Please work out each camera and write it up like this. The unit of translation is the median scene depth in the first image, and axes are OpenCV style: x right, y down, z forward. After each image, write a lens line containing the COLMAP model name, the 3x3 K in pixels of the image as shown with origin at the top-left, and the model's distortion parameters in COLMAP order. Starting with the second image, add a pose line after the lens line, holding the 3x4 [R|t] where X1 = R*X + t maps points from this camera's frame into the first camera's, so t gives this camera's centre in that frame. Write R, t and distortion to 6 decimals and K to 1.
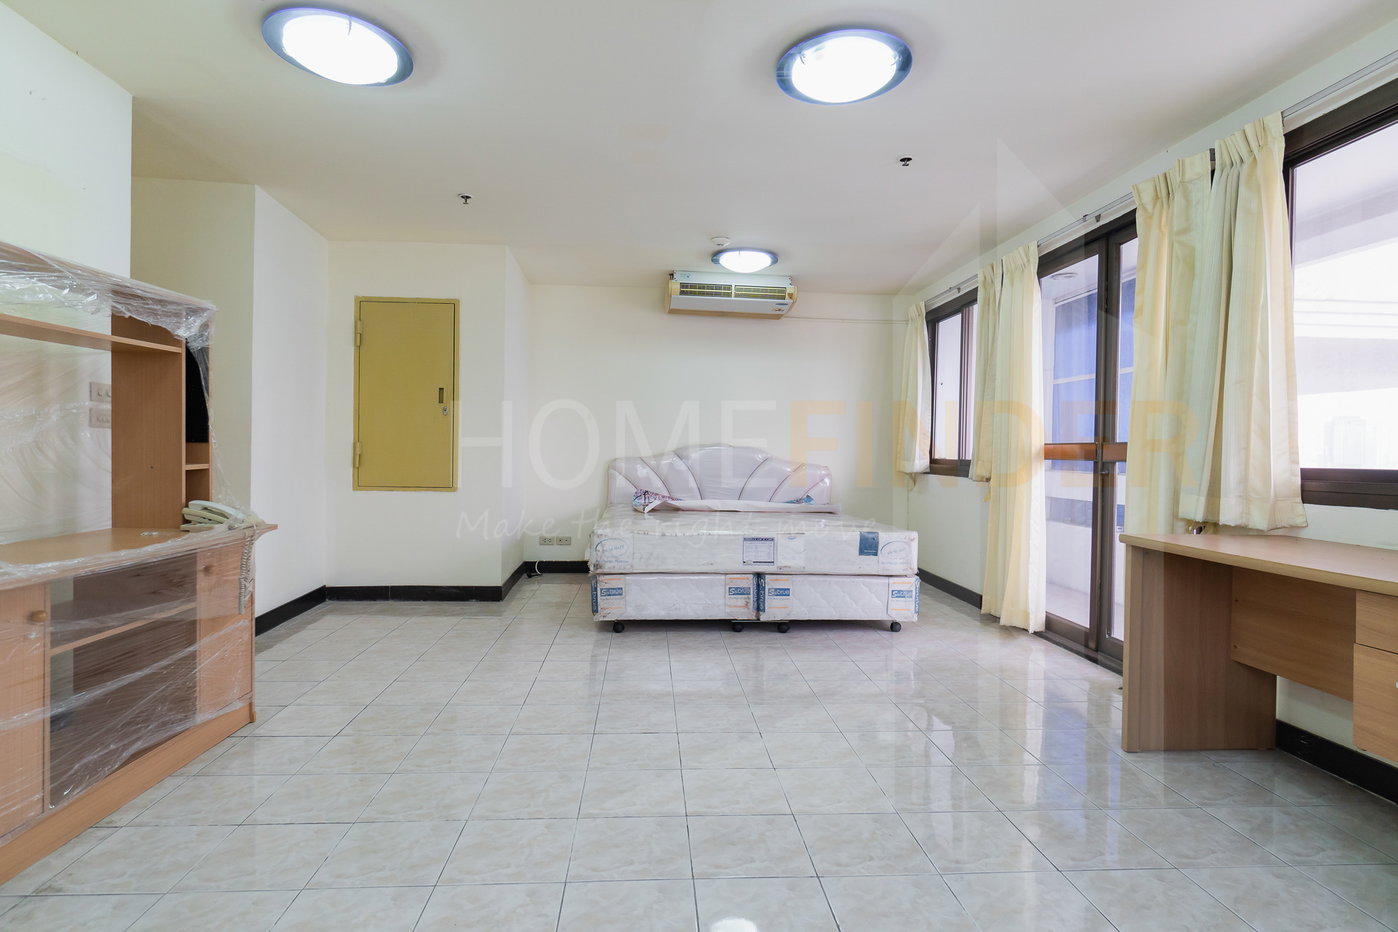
lens RADIAL K [[728.7, 0, 699.0], [0, 728.7, 466.0], [0, 0, 1]] dist [-0.002354, -0.000248]
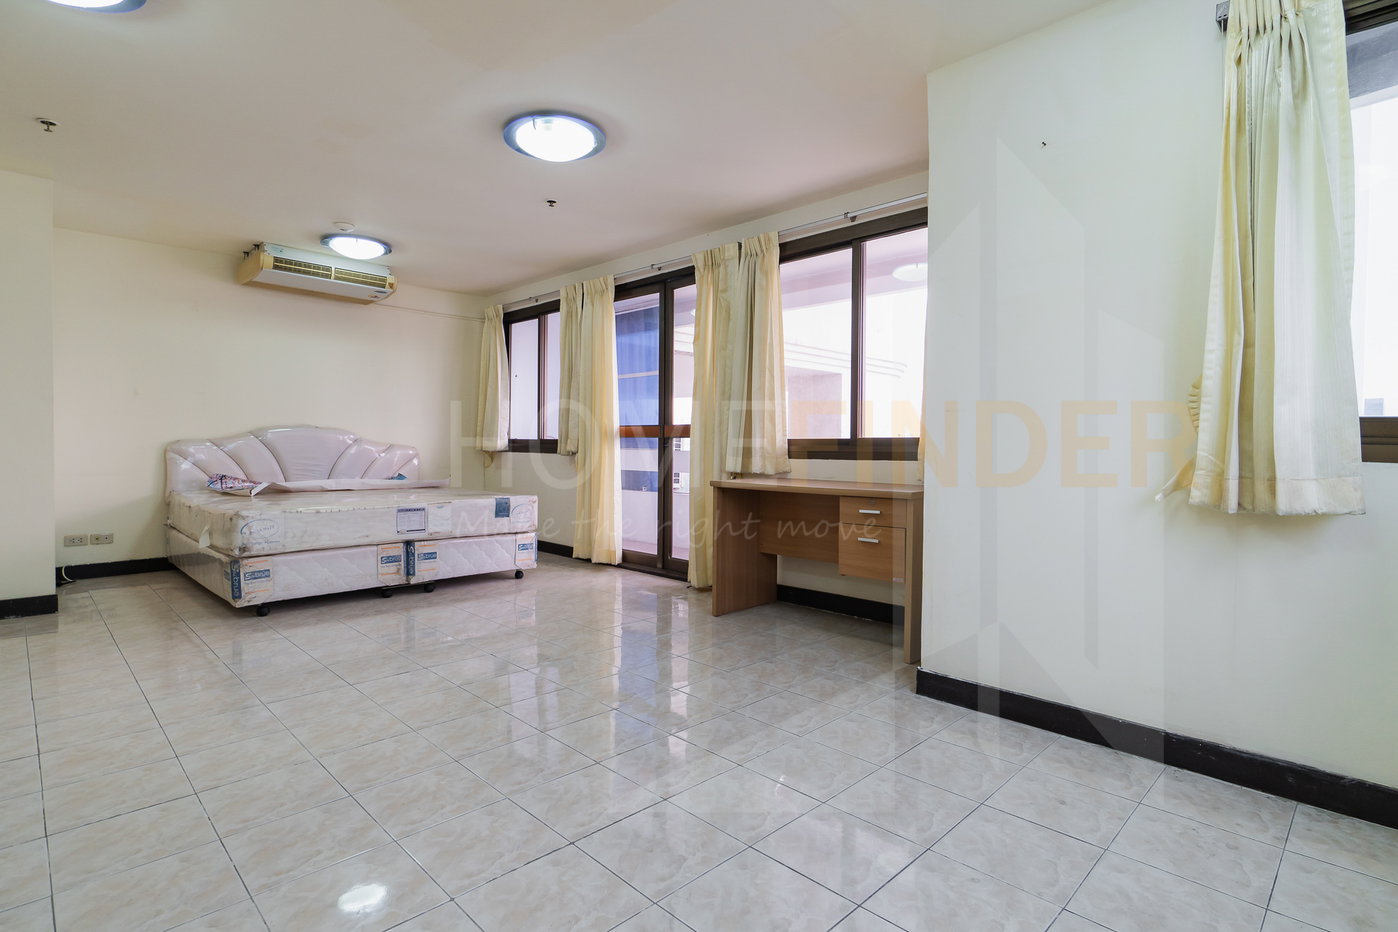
lens RADIAL K [[693.0, 0, 700.6], [0, 693.0, 472.5], [0, 0, 1]] dist [-0.011177, -0.000468]
pose [[0.755734, -0.036508, 0.653861, -0.266954], [0.016486, 0.999189, 0.036735, 0.012091], [-0.654672, -0.016983, 0.755723, -0.079721]]
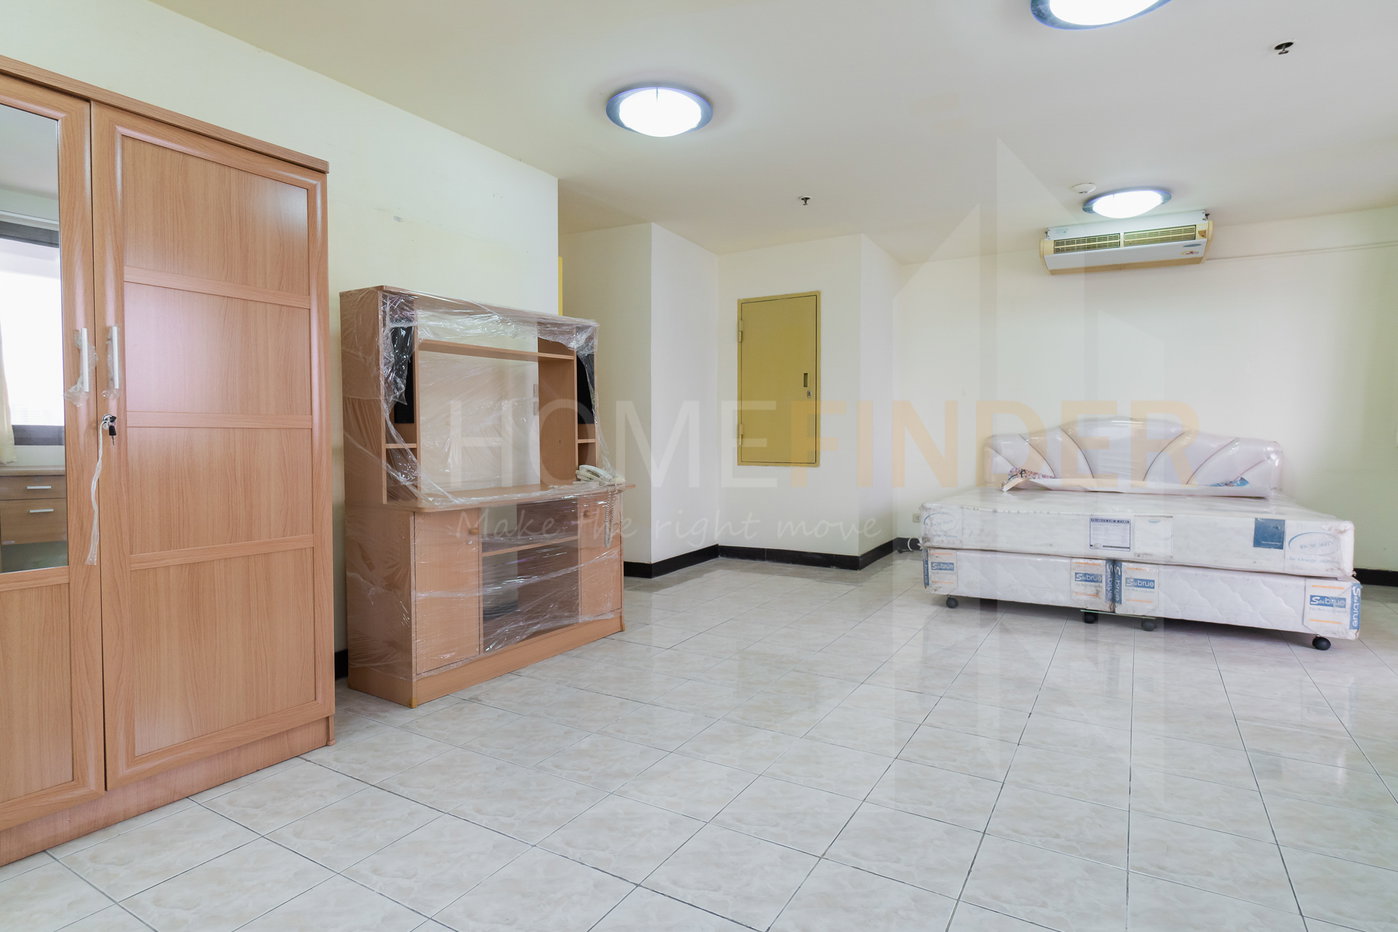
lens RADIAL K [[743.3, 0, 699.8], [0, 743.3, 469.1], [0, 0, 1]] dist [0.001811, -0.000156]
pose [[0.822900, 0.008564, -0.568122, 0.182694], [0.004550, 0.999755, 0.021660, 0.015457], [0.568168, -0.020409, 0.822659, -0.027009]]
